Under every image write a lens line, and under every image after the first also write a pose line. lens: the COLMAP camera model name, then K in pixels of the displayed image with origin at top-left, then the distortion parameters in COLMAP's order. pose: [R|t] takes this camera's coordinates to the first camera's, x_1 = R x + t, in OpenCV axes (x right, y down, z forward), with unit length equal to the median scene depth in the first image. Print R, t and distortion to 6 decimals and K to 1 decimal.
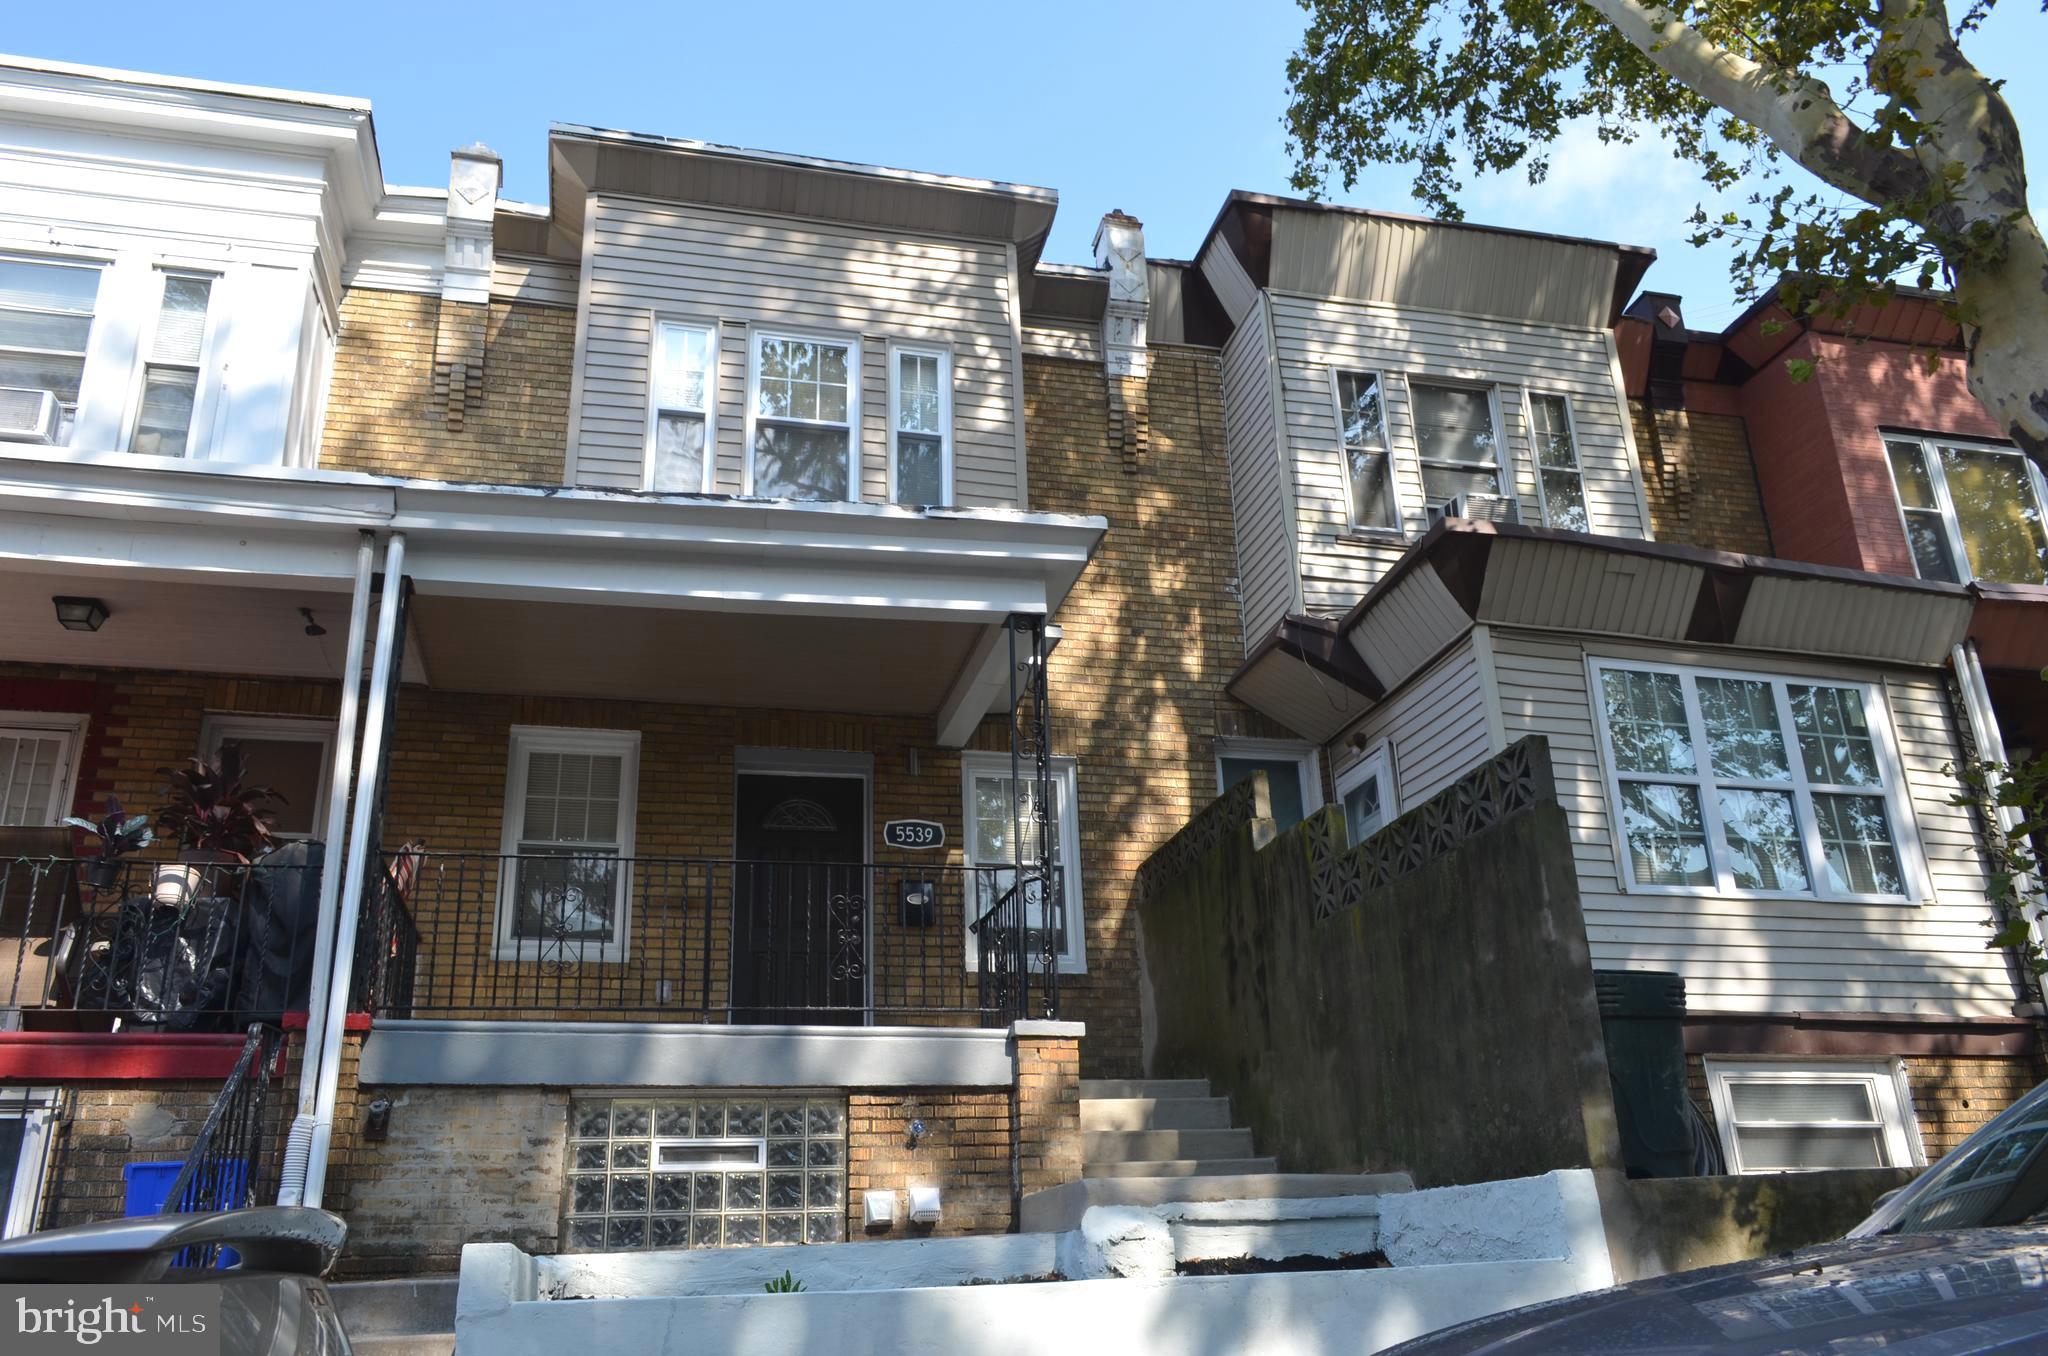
lens RADIAL K [[1591.2, 0, 1024.0], [0, 1591.2, 678.0], [0, 0, 1]] dist [-0.004051, -0.005382]
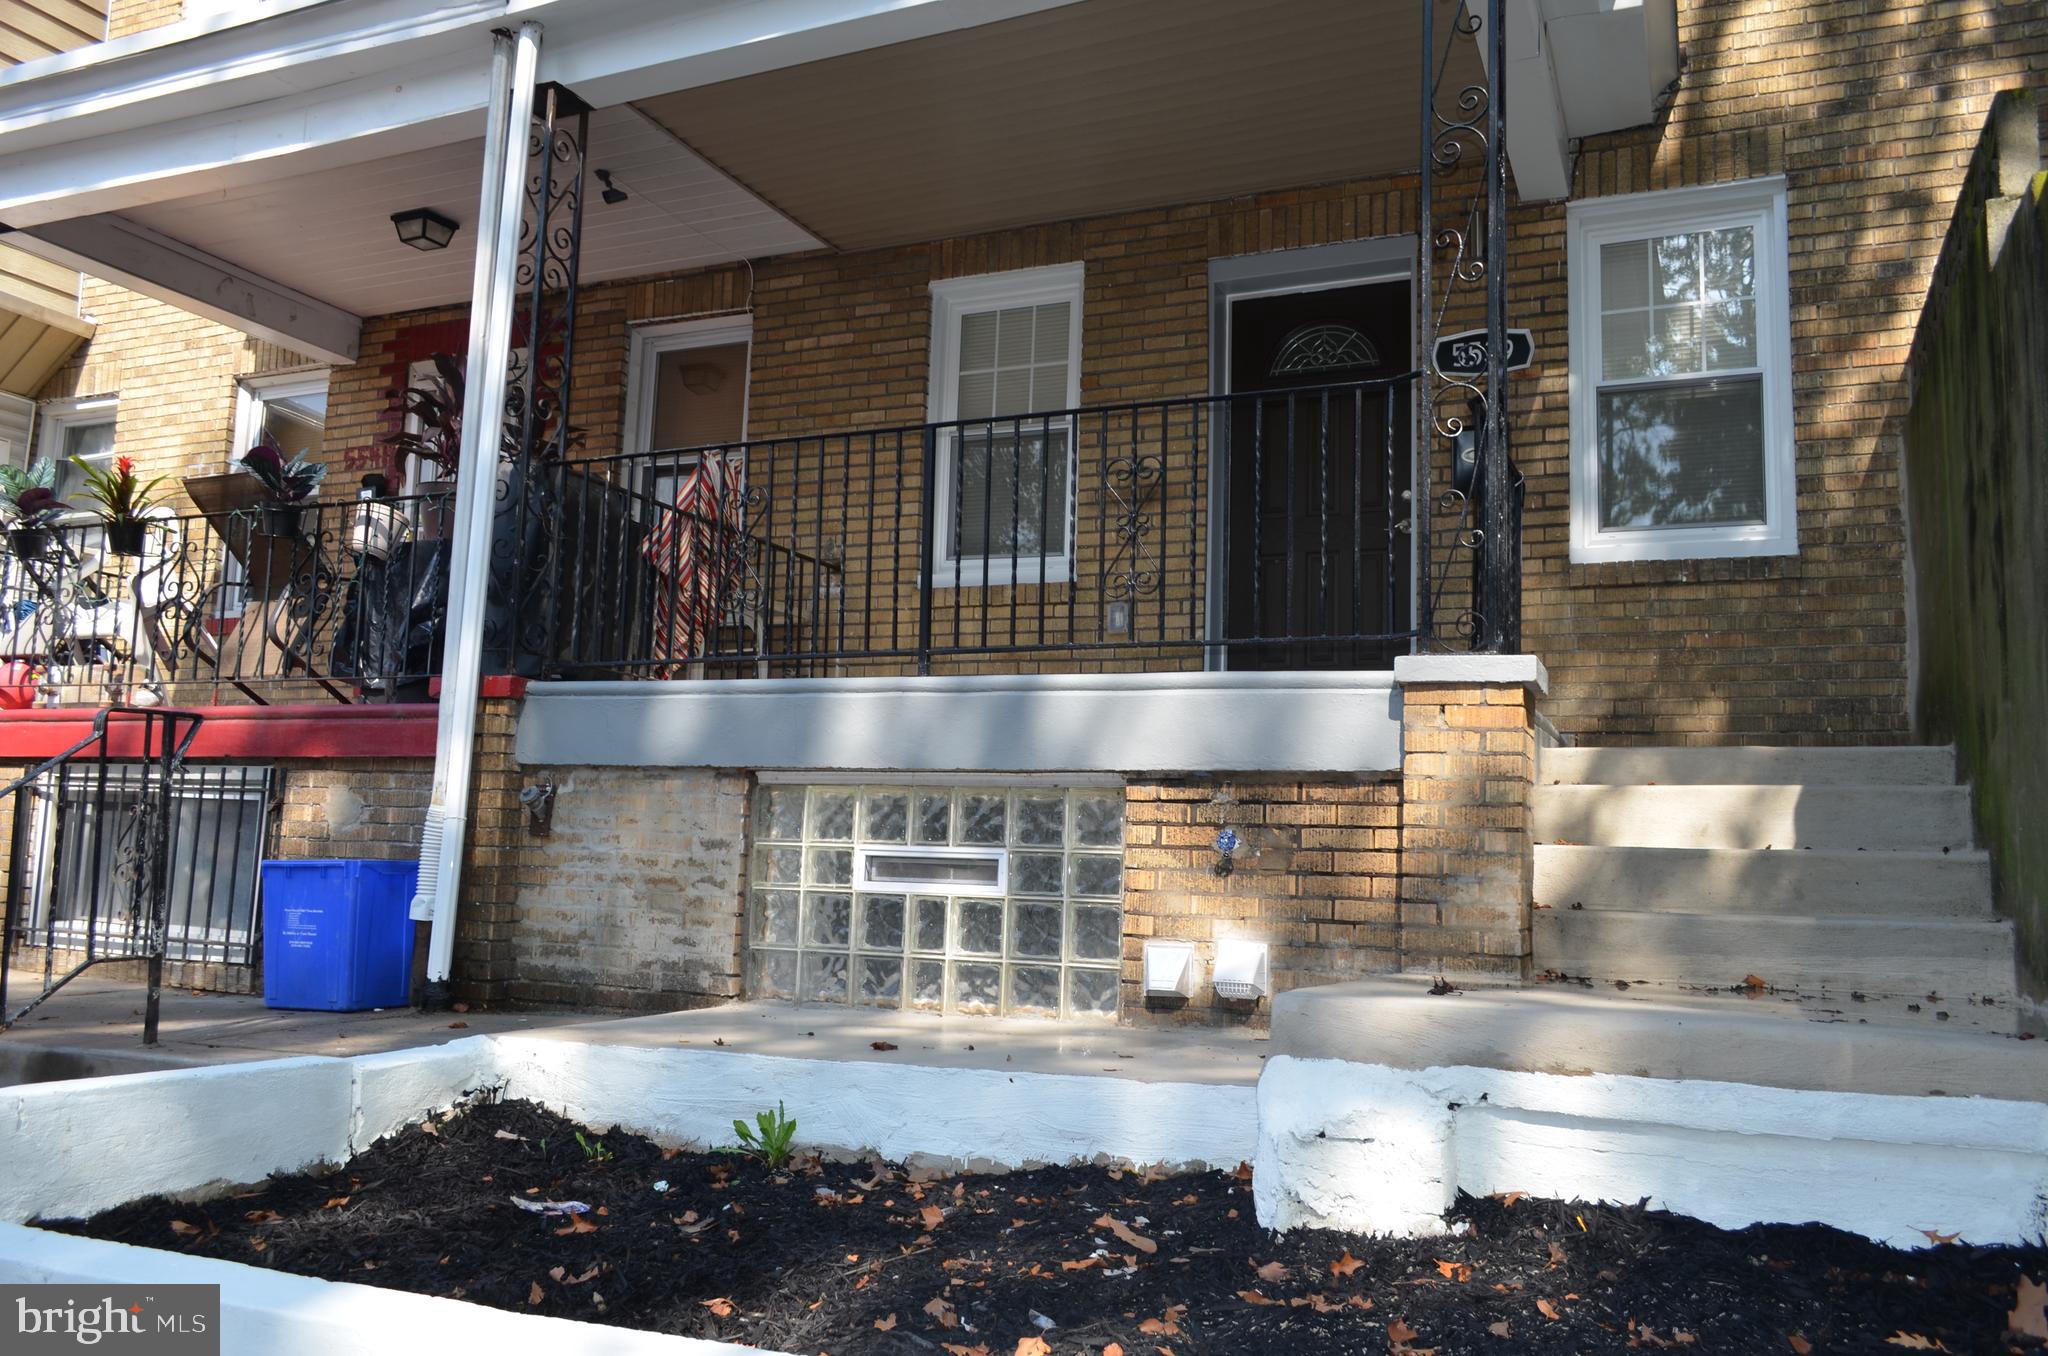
lens RADIAL K [[1591.2, 0, 1024.0], [0, 1591.2, 678.0], [0, 0, 1]] dist [-0.004051, -0.005382]
pose [[0.790609, -0.017462, -0.612072, 0.229502], [0.165085, 0.968658, 0.185604, 0.104051], [0.589647, -0.247784, 0.768713, 0.521220]]
